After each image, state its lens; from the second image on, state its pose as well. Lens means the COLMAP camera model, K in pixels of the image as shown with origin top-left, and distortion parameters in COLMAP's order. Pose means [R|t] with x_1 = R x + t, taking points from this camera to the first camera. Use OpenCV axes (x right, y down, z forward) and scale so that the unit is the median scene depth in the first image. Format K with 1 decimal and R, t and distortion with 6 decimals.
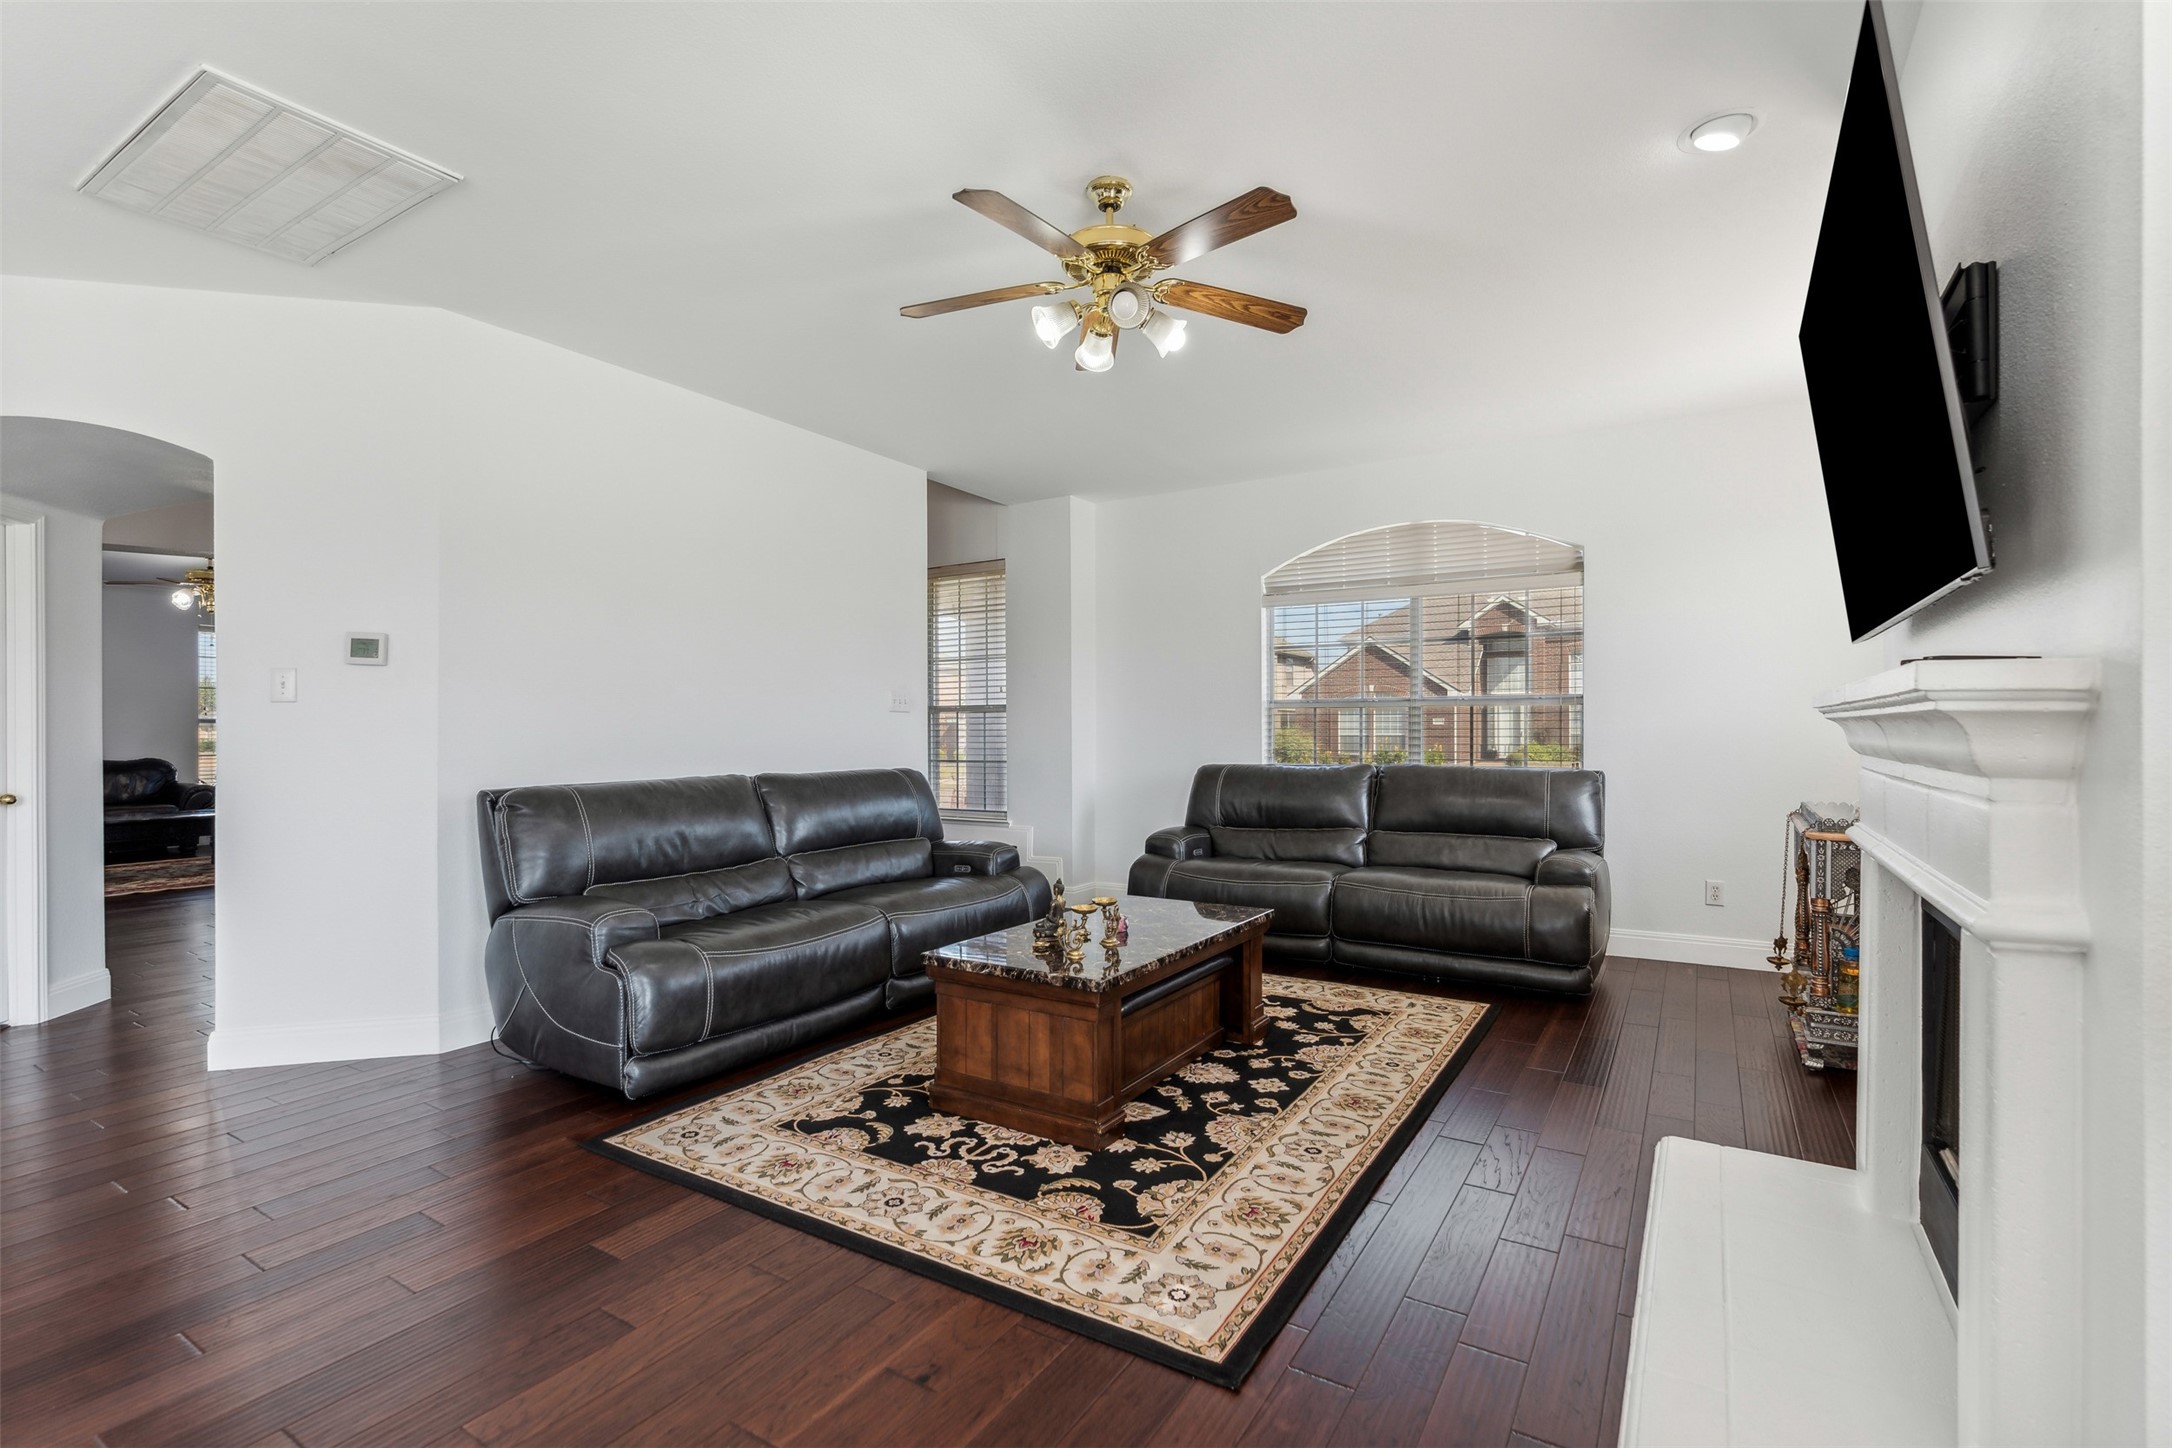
lens RADIAL K [[990.5, 0, 1081.9], [0, 990.5, 730.5], [0, 0, 1]] dist [-0.002705, 0.001102]
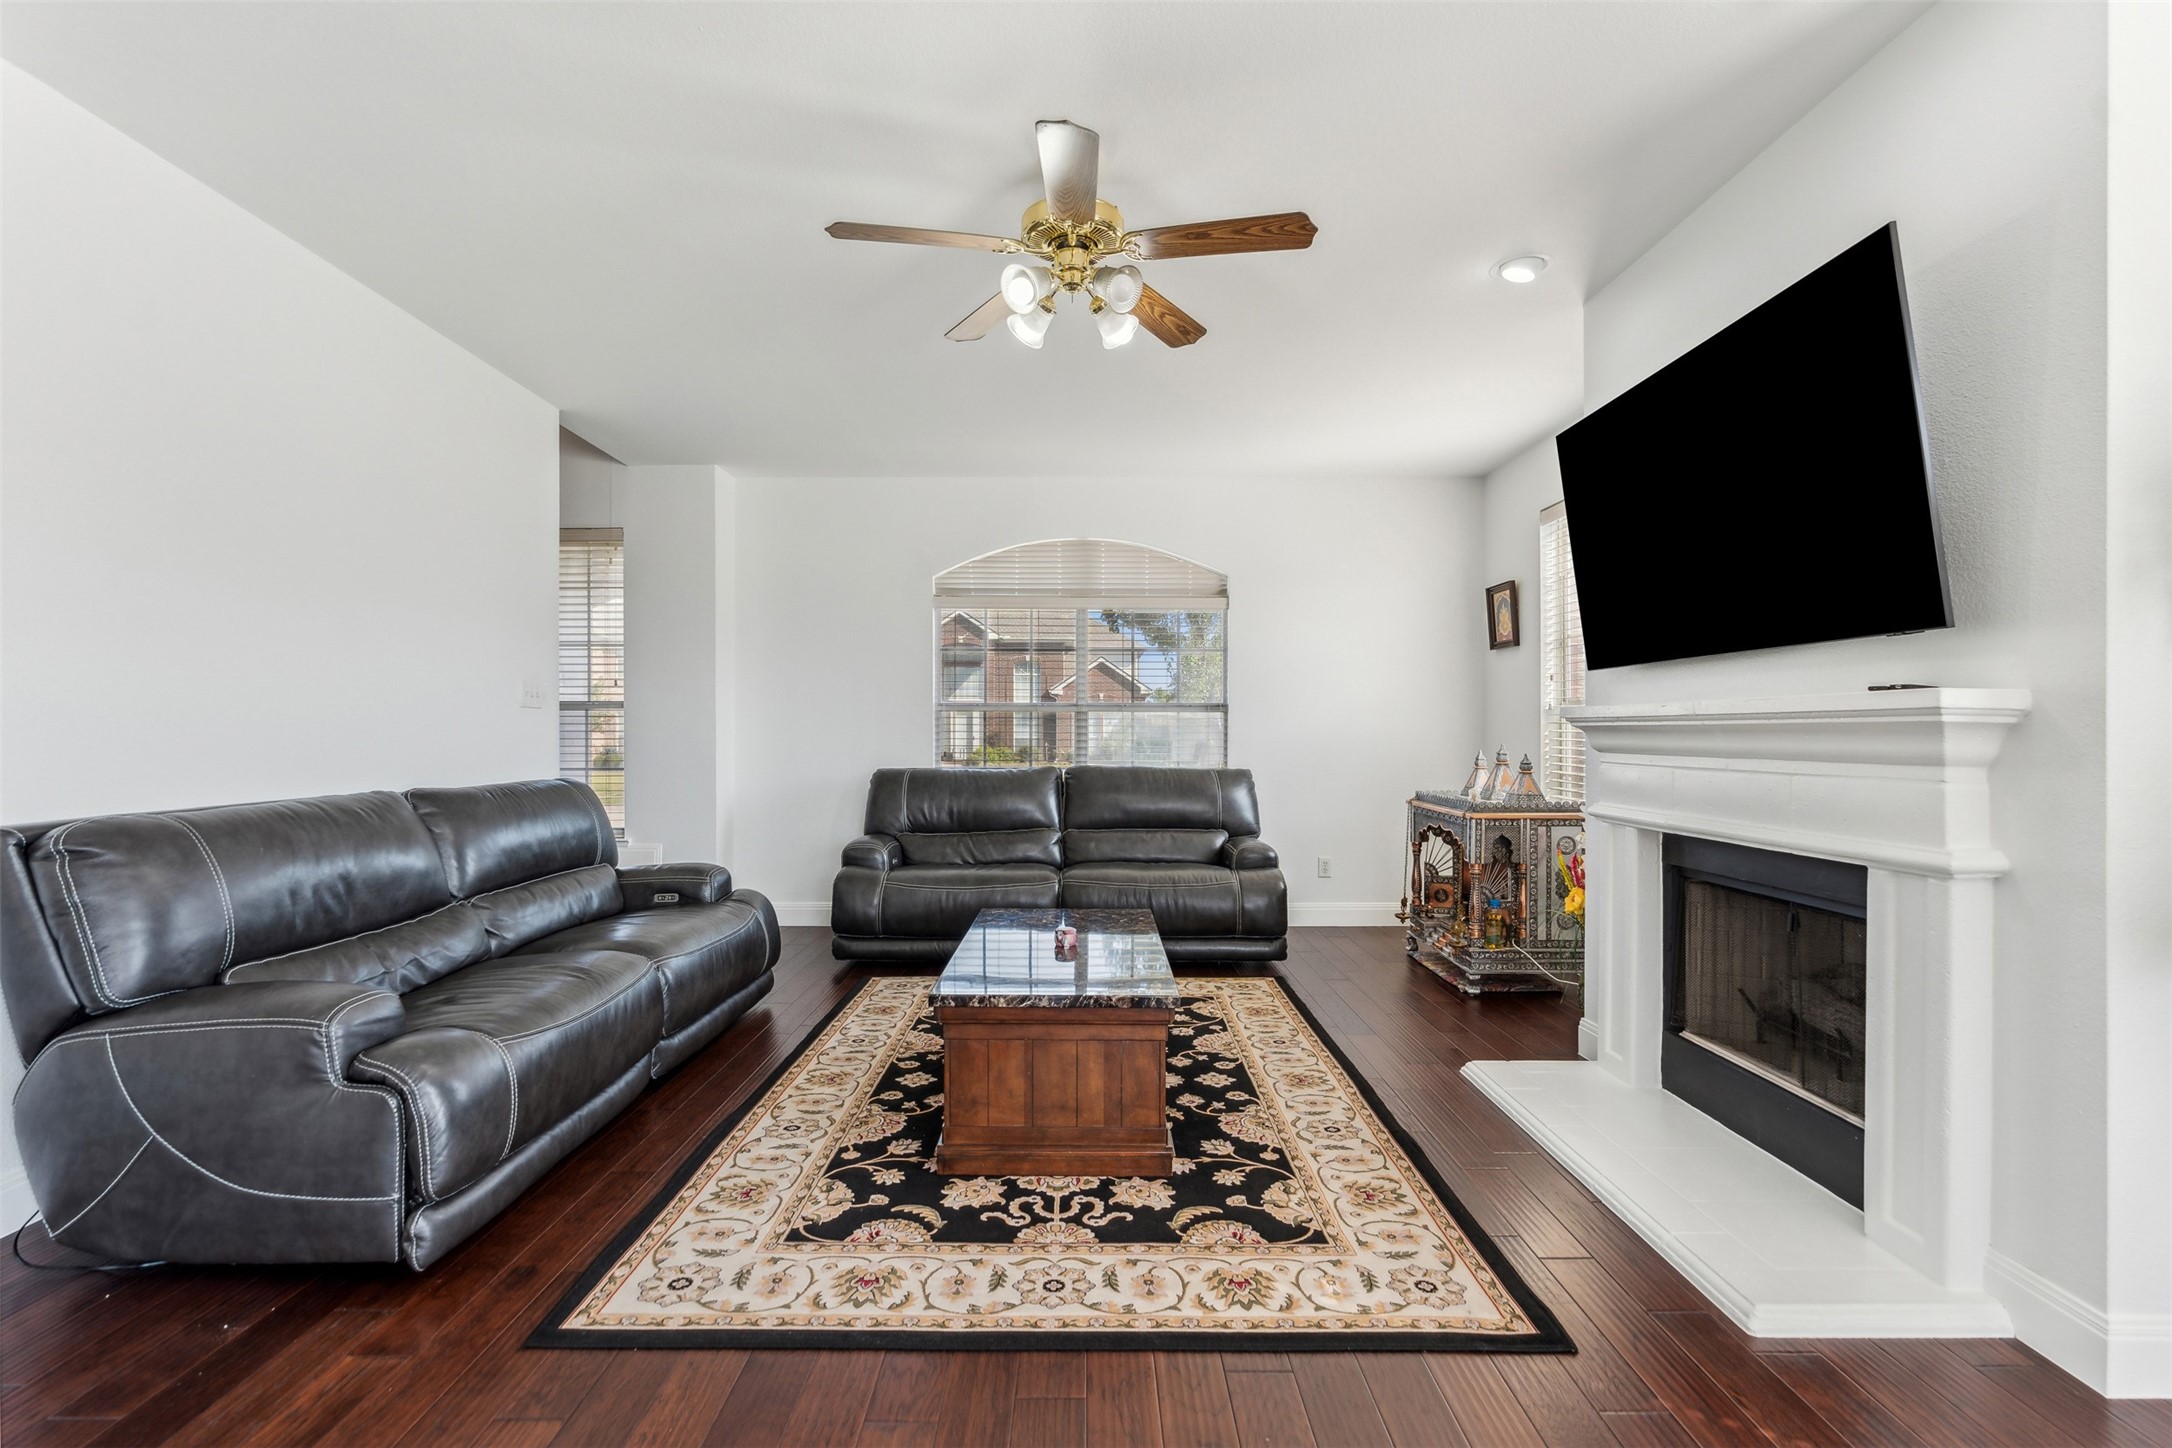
lens RADIAL K [[990.5, 0, 1087.4], [0, 990.5, 726.2], [0, 0, 1]] dist [-0.002705, 0.001102]
pose [[0.852054, 0.009088, 0.523376, -0.440261], [-0.005096, 0.999946, -0.009068, 0.002536], [-0.523430, 0.005059, 0.852054, 0.184986]]
